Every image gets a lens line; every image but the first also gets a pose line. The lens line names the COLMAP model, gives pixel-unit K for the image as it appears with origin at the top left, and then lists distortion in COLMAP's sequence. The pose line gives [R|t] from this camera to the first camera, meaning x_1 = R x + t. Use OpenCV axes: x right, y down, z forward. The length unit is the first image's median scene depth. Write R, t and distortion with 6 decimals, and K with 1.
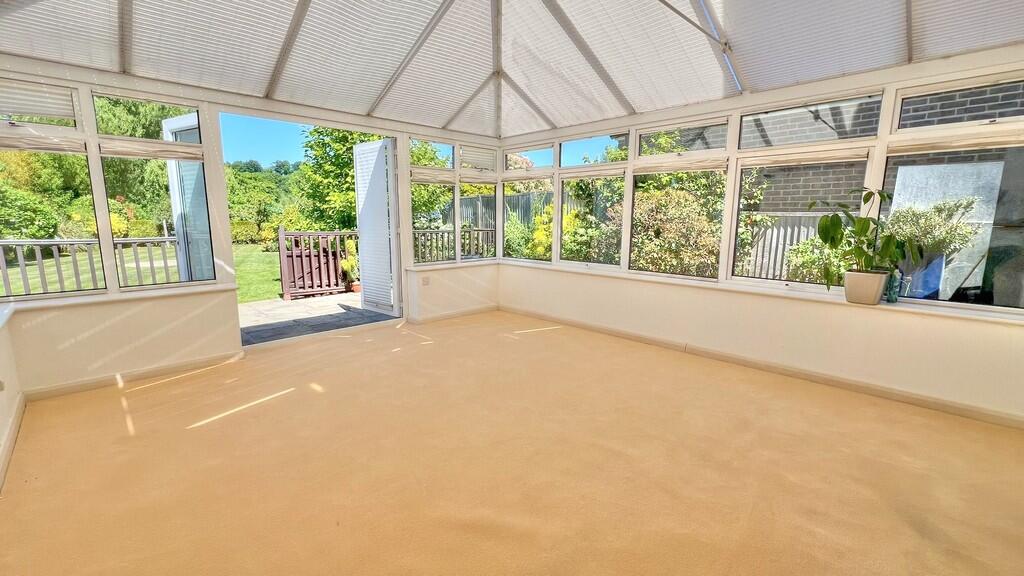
lens RADIAL K [[429.3, 0, 512.0], [0, 429.3, 288.0], [0, 0, 1]] dist [0.000928, 0.000119]
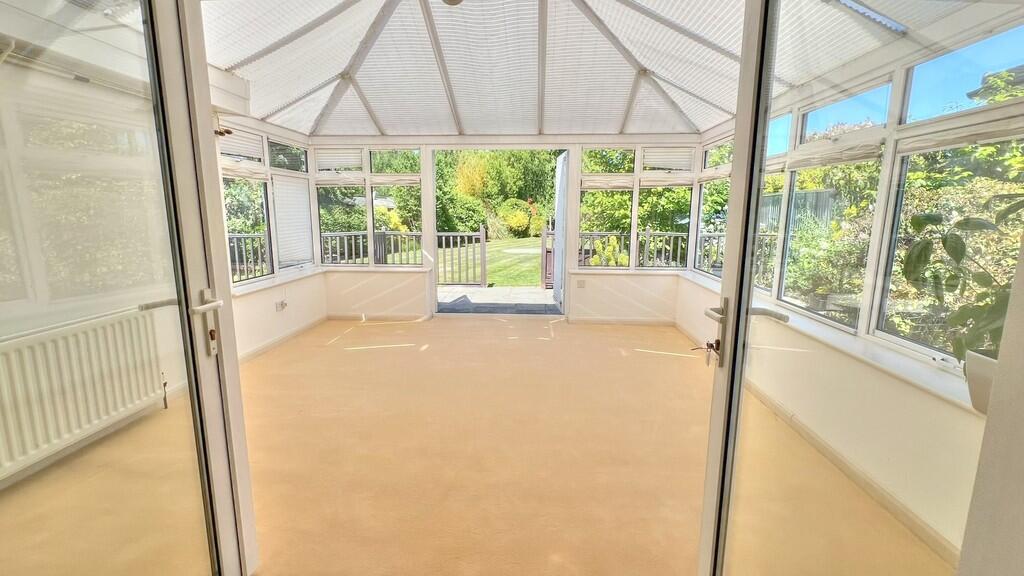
lens RADIAL K [[449.9, 0, 512.0], [0, 449.9, 288.0], [0, 0, 1]] dist [0.000013, 0.000022]
pose [[0.676867, 0.122732, -0.725801, 0.508198], [-0.121799, 0.991085, 0.054004, -0.047268], [0.725959, 0.051848, 0.685781, 0.135181]]
